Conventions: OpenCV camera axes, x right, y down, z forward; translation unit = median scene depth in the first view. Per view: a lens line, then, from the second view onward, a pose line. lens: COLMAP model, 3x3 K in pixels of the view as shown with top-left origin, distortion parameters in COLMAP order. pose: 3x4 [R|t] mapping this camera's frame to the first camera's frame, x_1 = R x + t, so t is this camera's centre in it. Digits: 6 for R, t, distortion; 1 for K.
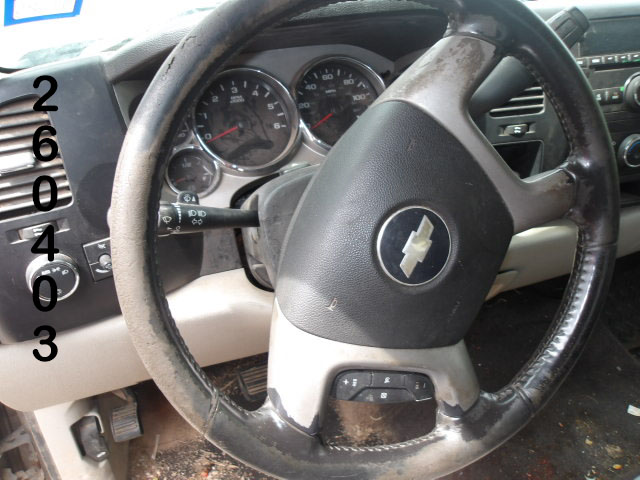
lens RADIAL K [[526.2, 0, 320.0], [0, 526.2, 240.0], [0, 0, 1]] dist [0.002936, -0.003300]
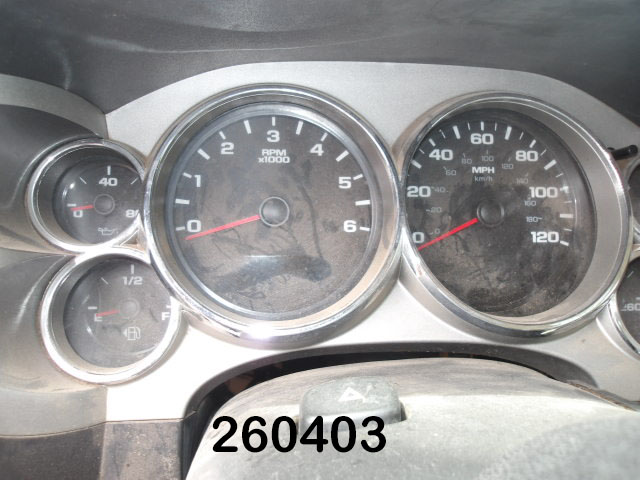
lens RADIAL K [[526.2, 0, 320.0], [0, 526.2, 240.0], [0, 0, 1]] dist [0.002936, -0.003300]
pose [[0.961452, 0.192344, -0.196502, -0.015070], [-0.206837, 0.976777, -0.055909, -0.174501], [0.181185, 0.094397, 0.978908, 0.551976]]
